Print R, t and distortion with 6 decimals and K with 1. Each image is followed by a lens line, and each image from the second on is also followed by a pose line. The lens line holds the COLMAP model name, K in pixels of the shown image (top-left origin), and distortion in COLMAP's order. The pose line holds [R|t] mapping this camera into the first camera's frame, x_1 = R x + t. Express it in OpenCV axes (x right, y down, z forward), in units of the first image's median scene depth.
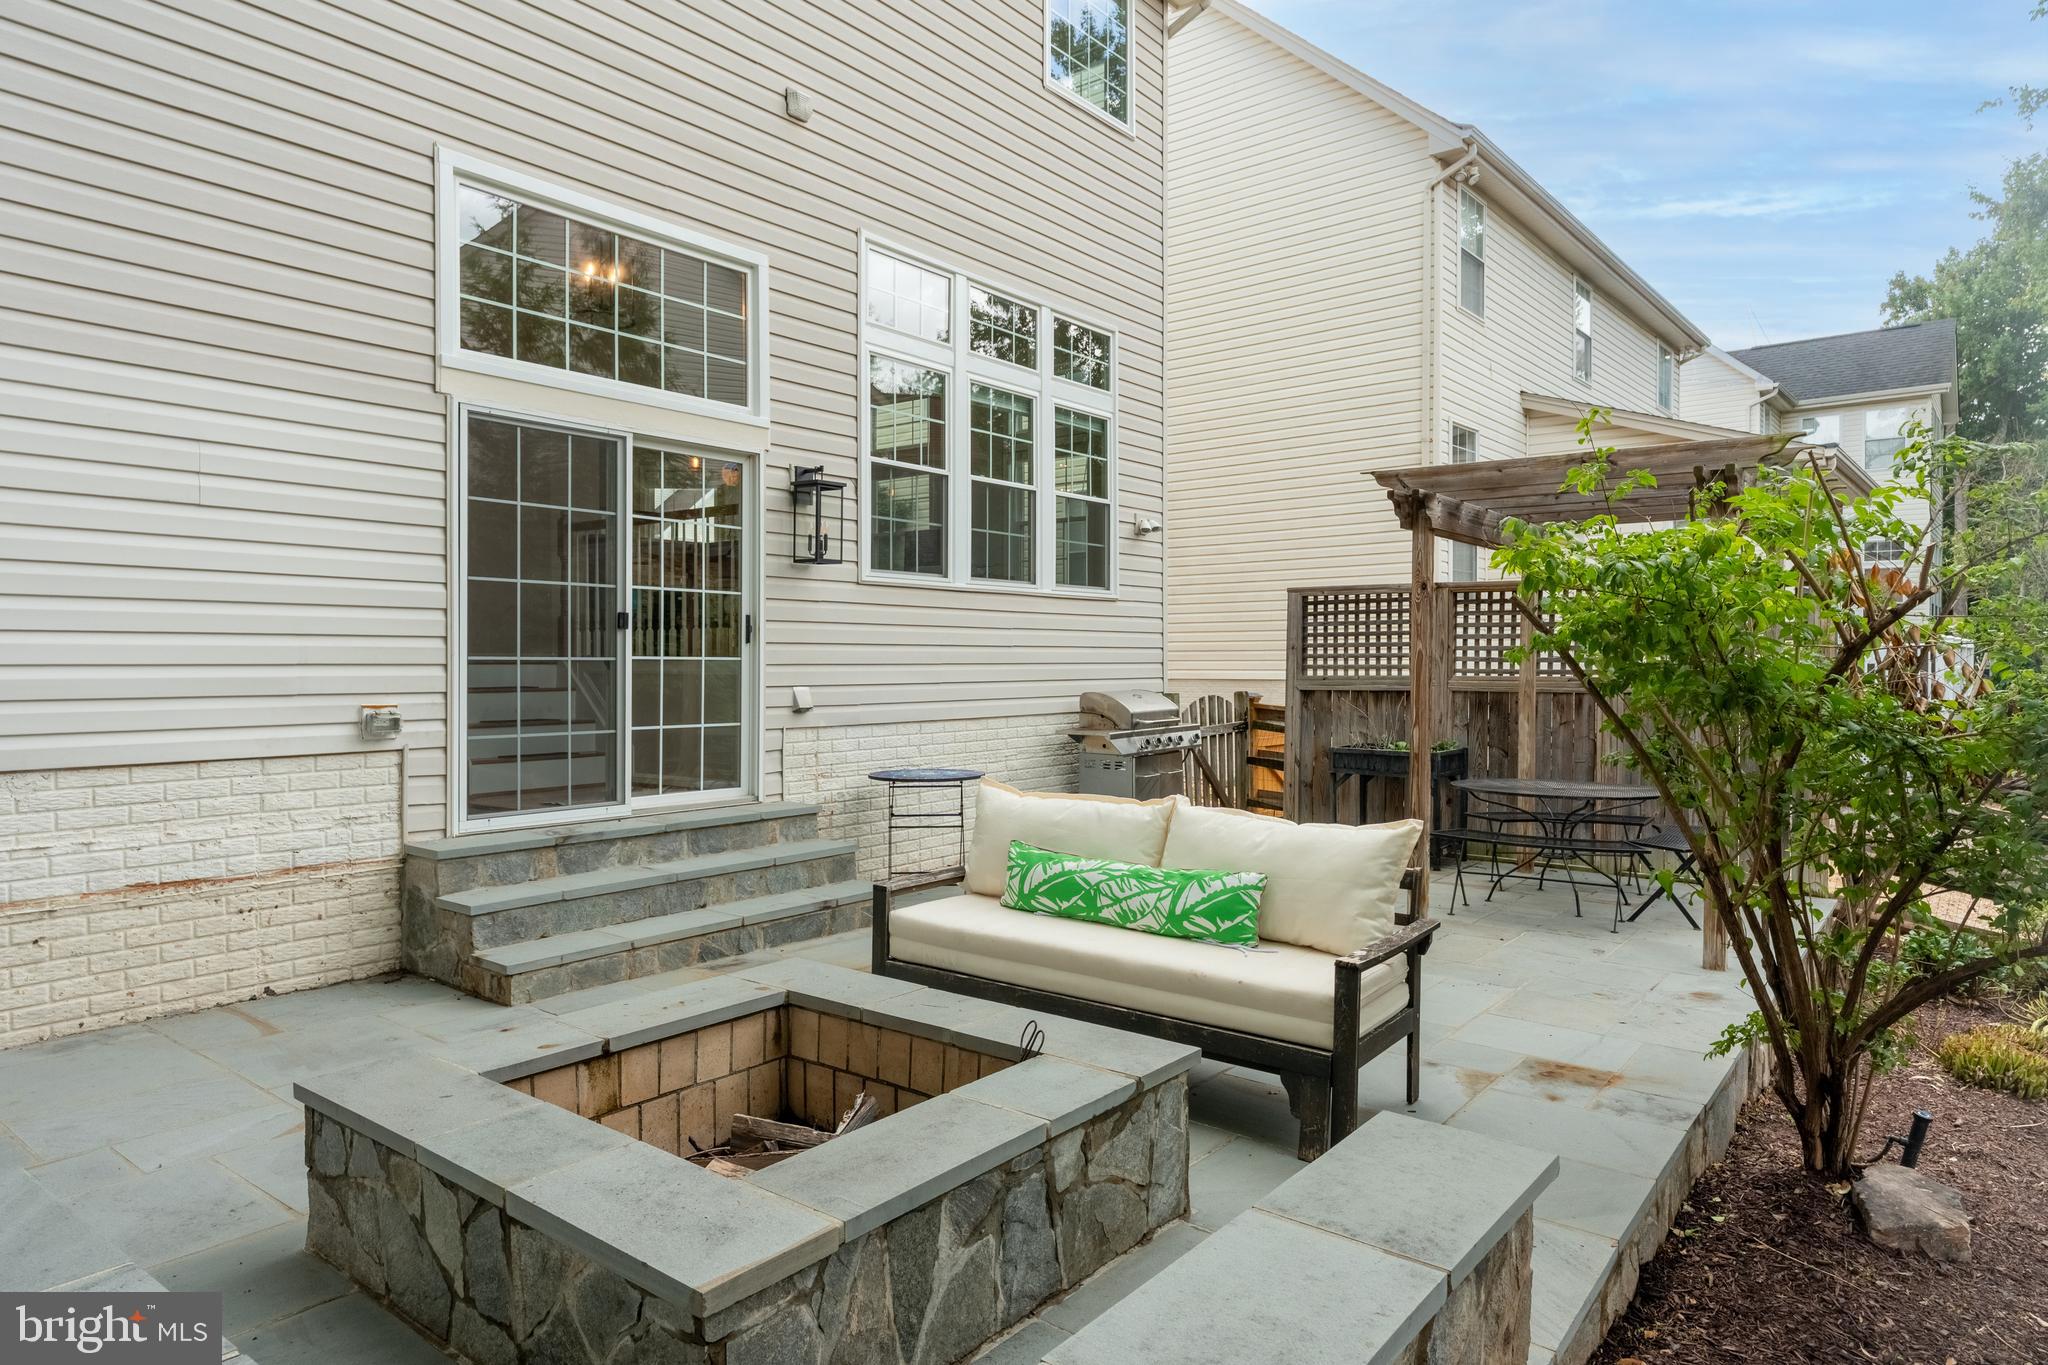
lens RADIAL K [[1231.5, 0, 1012.6], [0, 1231.5, 683.7], [0, 0, 1]] dist [-0.001432, -0.000929]
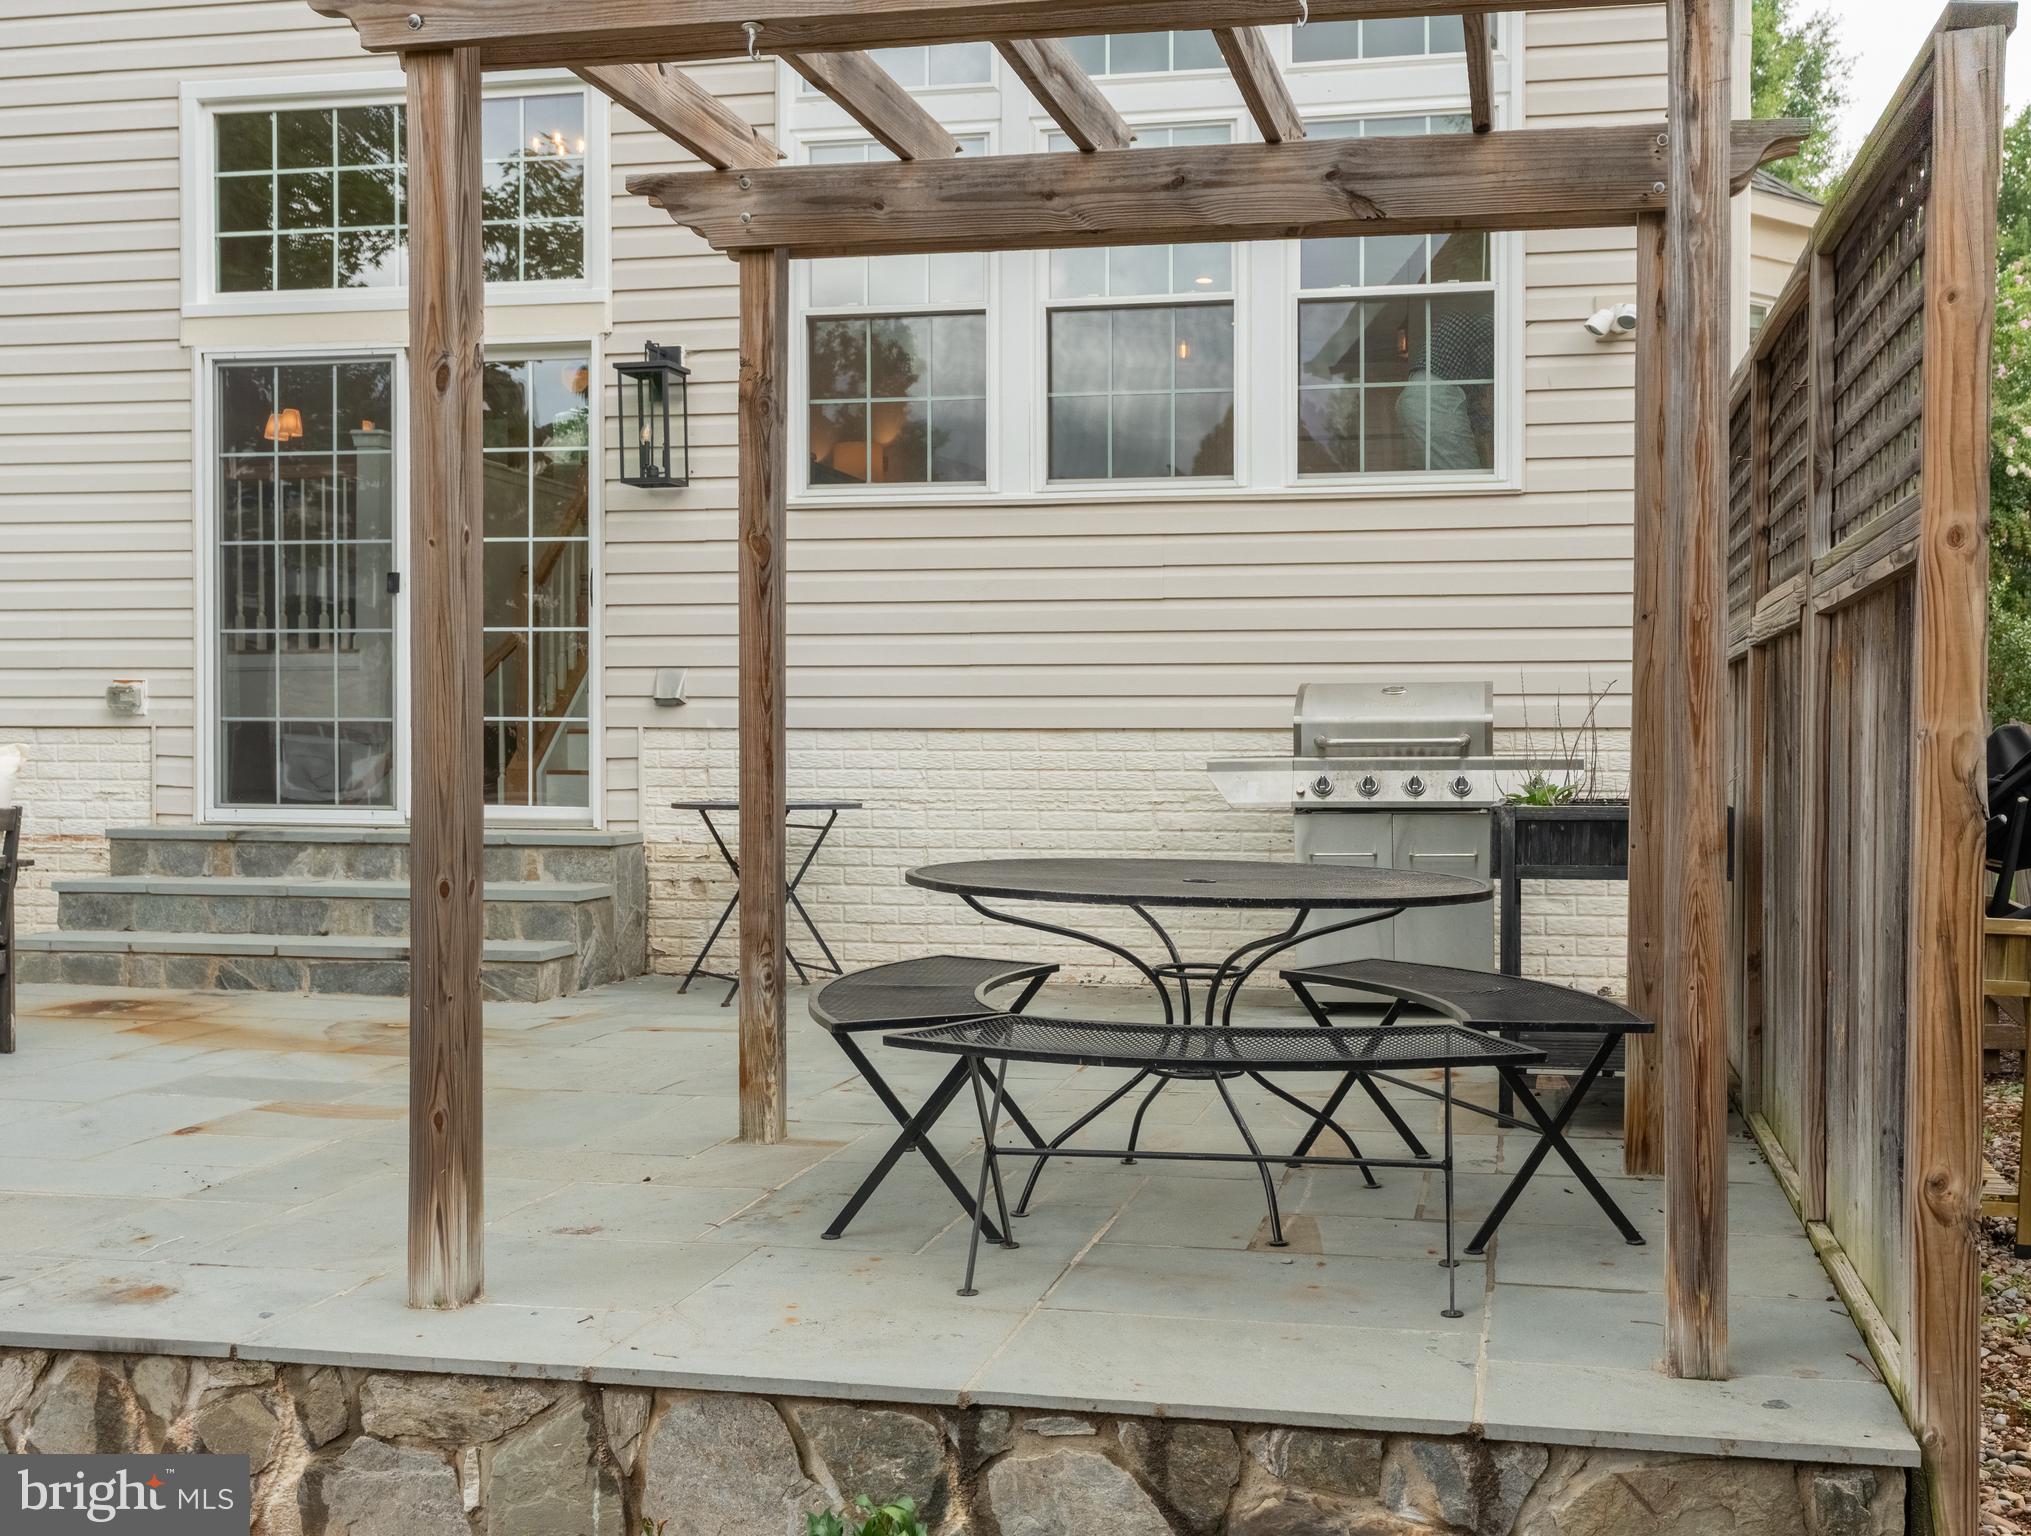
lens RADIAL K [[1982.9, 0, 1016.2], [0, 1982.9, 774.0], [0, 0, 1]] dist [0.014780, 0.000000]
pose [[0.468622, 0.019940, -0.883174, 1.181733], [-0.017933, 0.999754, 0.013056, 0.057591], [0.883217, 0.009720, 0.468864, 0.860049]]
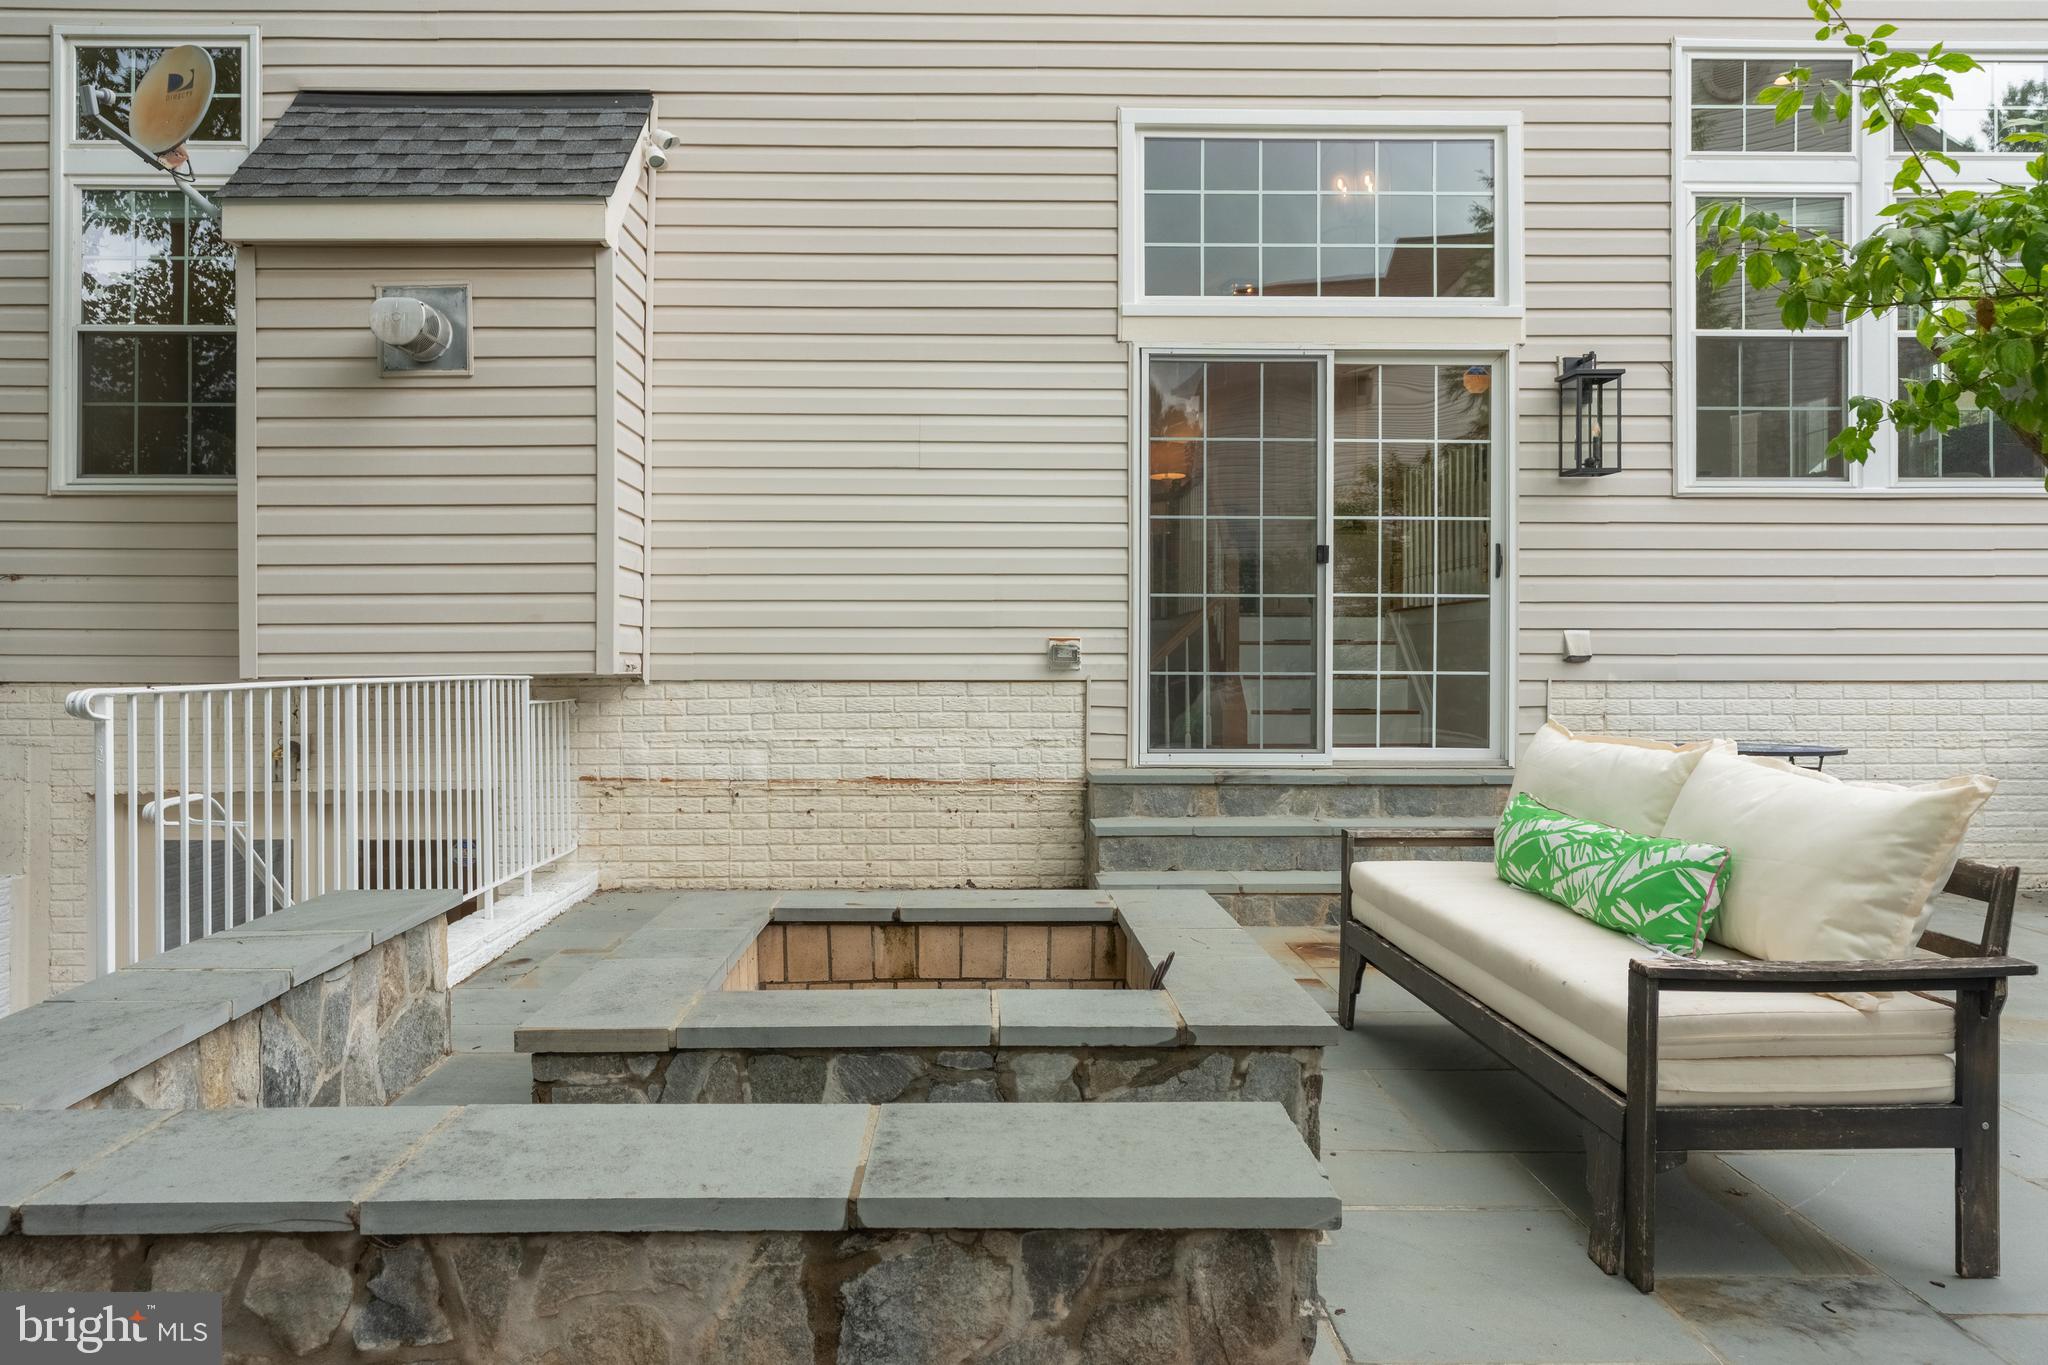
lens RADIAL K [[1366.5, 0, 964.7], [0, 1366.5, 657.4], [0, 0, 1]] dist [-0.003901, 0.004099]
pose [[0.633711, 0.000576, -0.773570, 0.352365], [-0.014159, 0.999841, -0.010854, 0.047391], [0.773440, 0.017831, 0.633618, 0.164617]]
